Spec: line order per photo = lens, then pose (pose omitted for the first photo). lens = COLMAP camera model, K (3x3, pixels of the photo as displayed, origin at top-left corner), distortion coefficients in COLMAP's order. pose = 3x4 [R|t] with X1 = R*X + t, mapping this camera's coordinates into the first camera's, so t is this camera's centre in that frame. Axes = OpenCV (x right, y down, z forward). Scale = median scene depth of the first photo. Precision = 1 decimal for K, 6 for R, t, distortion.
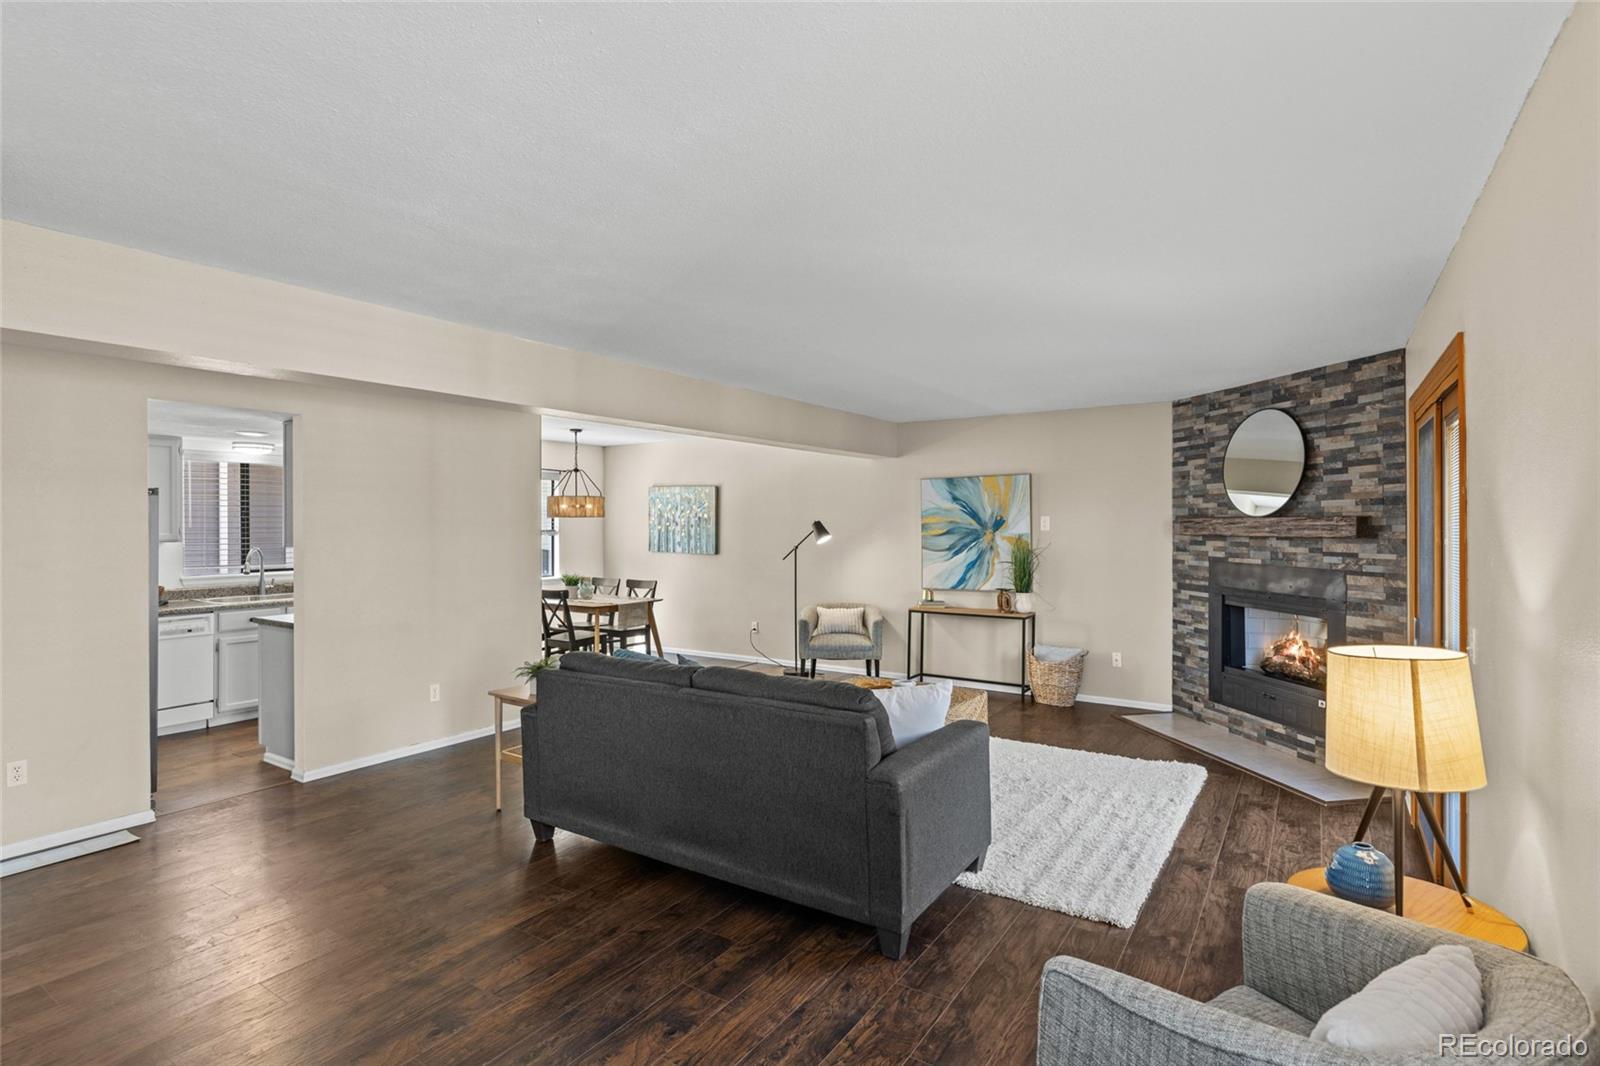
lens RADIAL K [[799.1, 0, 789.1], [0, 799.1, 529.6], [0, 0, 1]] dist [-0.000098, -0.000246]
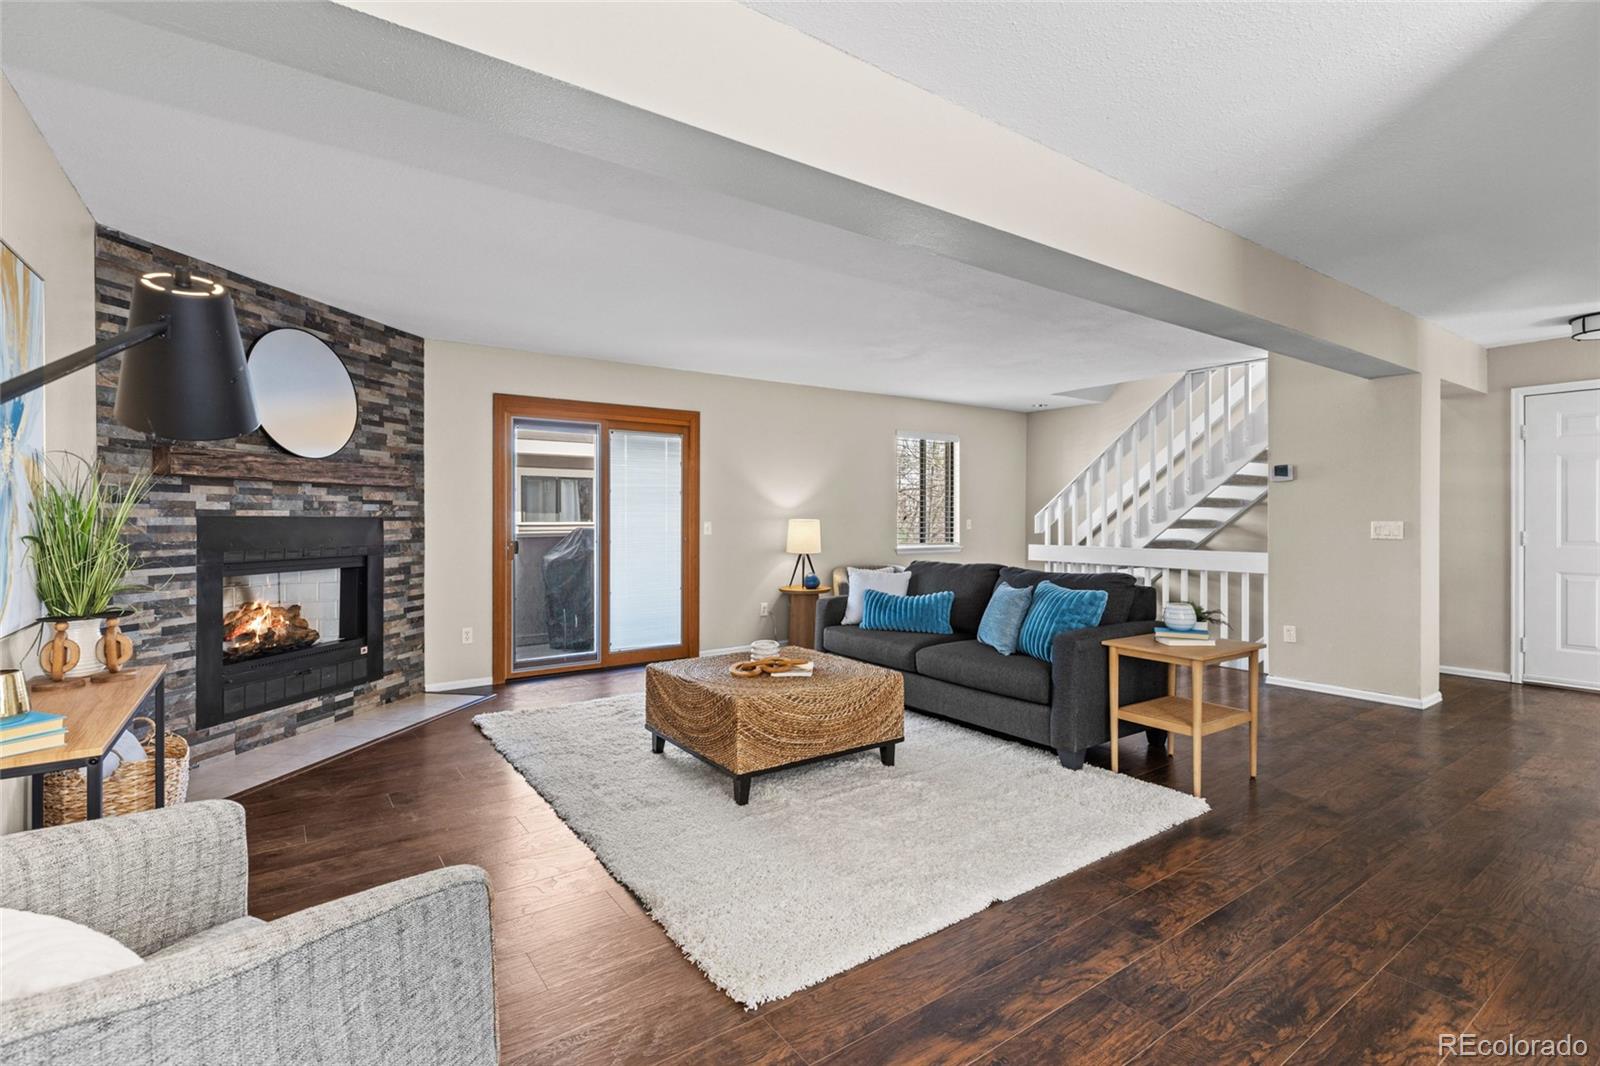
lens RADIAL K [[720.5, 0, 783.9], [0, 720.5, 521.6], [0, 0, 1]] dist [0.001561, -0.002403]
pose [[-0.924242, 0.004578, 0.381780, -0.141414], [0.009731, 0.999886, 0.011567, 0.041174], [-0.381683, 0.014406, -0.924181, 1.353235]]
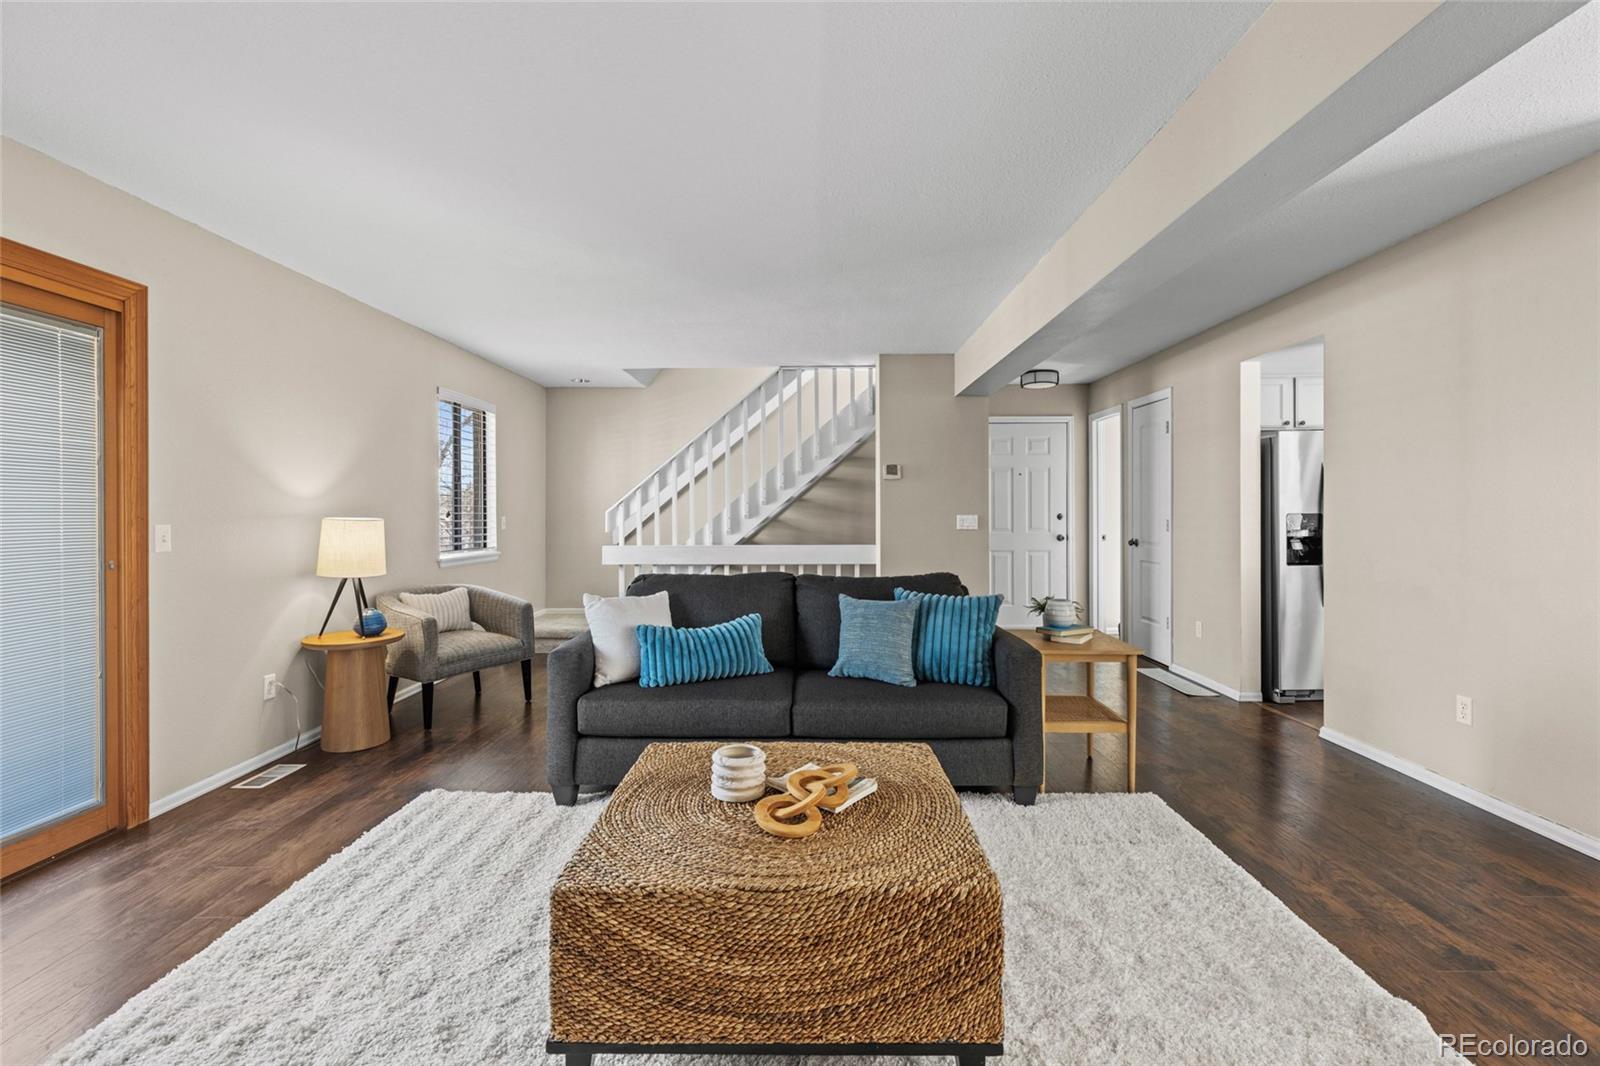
lens RADIAL K [[720.5, 0, 782.7], [0, 720.5, 530.3], [0, 0, 1]] dist [0.001561, -0.002403]
pose [[-0.856463, 0.024636, -0.515621, 0.250926], [0.006926, 0.999319, 0.036242, 0.040171], [0.516162, 0.027469, -0.856050, 1.078167]]
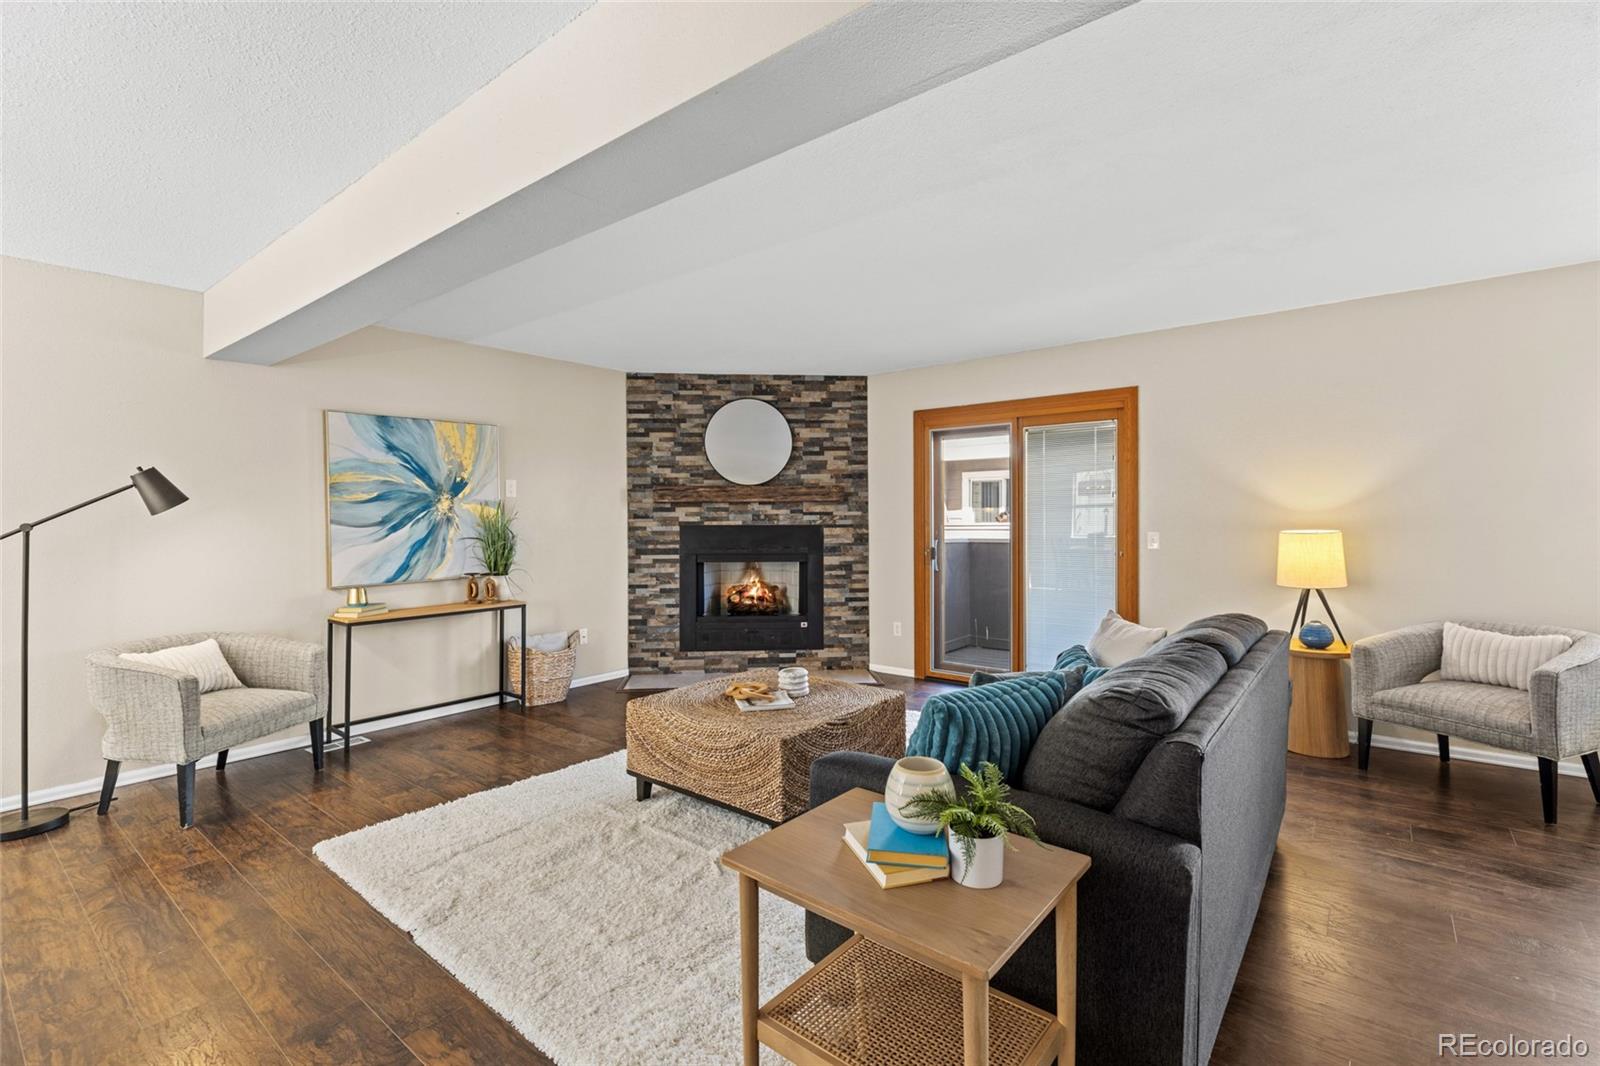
lens RADIAL K [[720.5, 0, 810.2], [0, 720.5, 520.1], [0, 0, 1]] dist [0.001561, -0.002403]
pose [[0.082286, -0.004073, 0.996600, -0.450195], [0.014926, 0.999885, 0.002854, 0.031408], [-0.996497, 0.014640, 0.082338, 0.733491]]
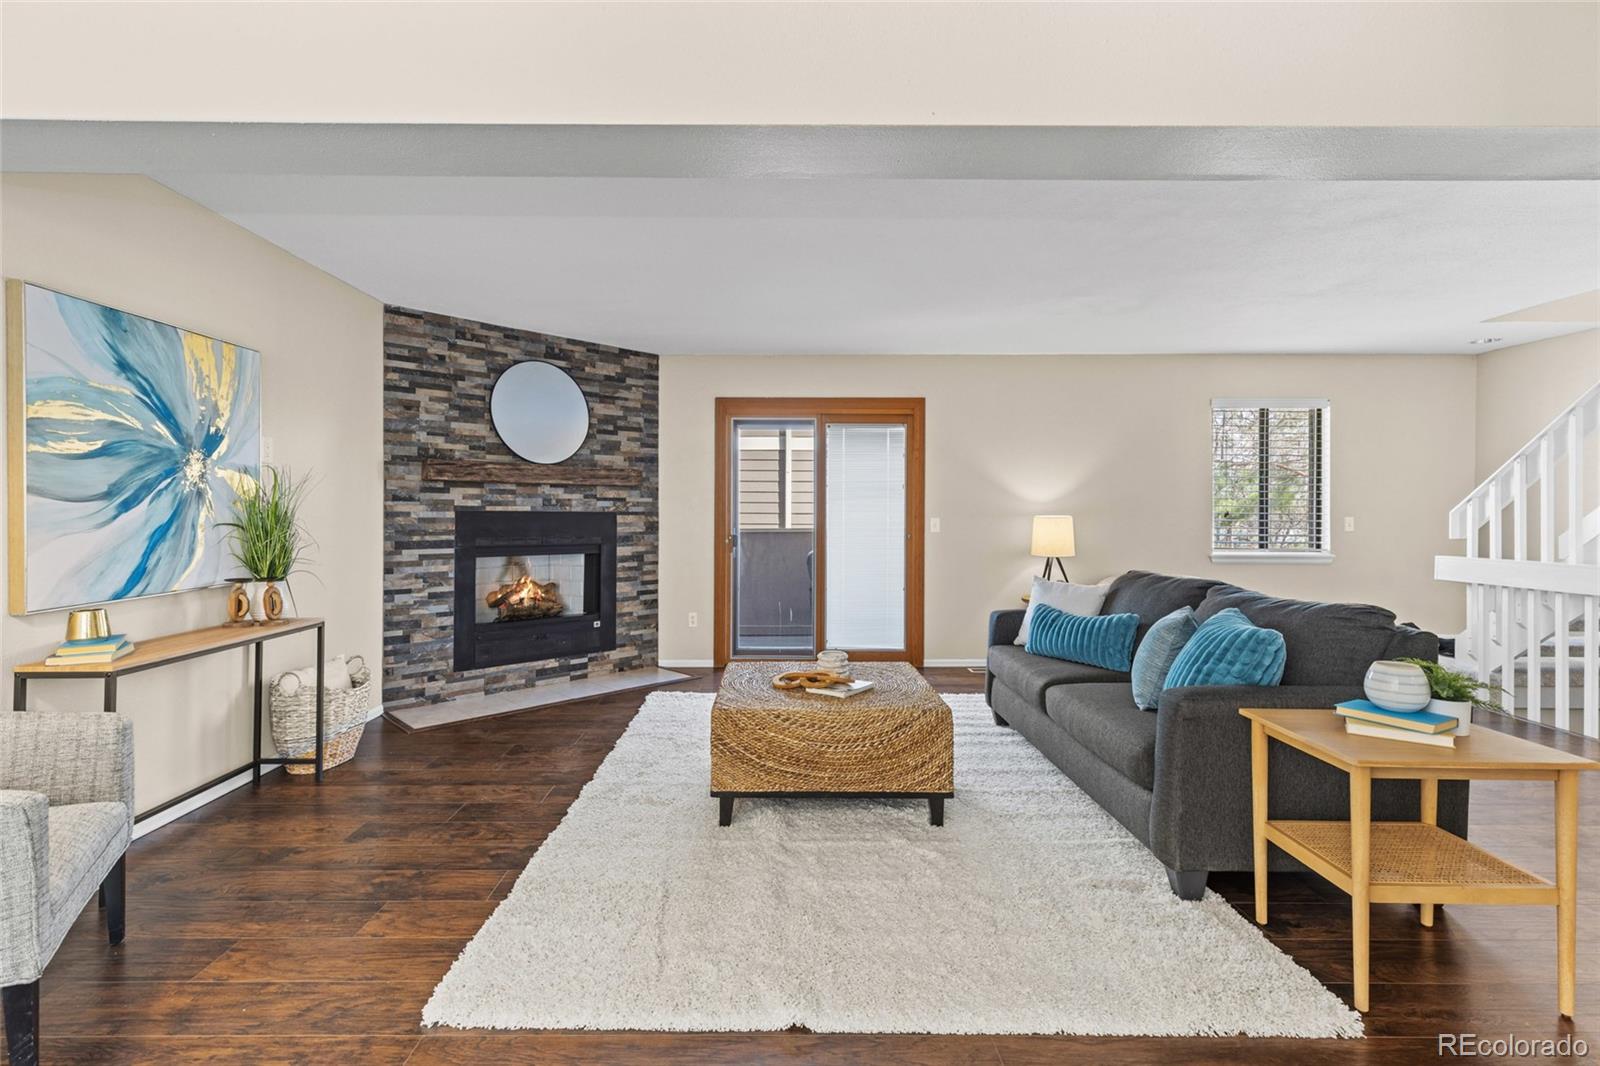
lens RADIAL K [[720.5, 0, 780.8], [0, 720.5, 517.3], [0, 0, 1]] dist [0.001561, -0.002403]
pose [[-0.560906, -0.001712, 0.827877, -0.318799], [0.007685, 0.999944, 0.007275, 0.042829], [-0.827844, 0.010443, -0.560862, 1.139428]]
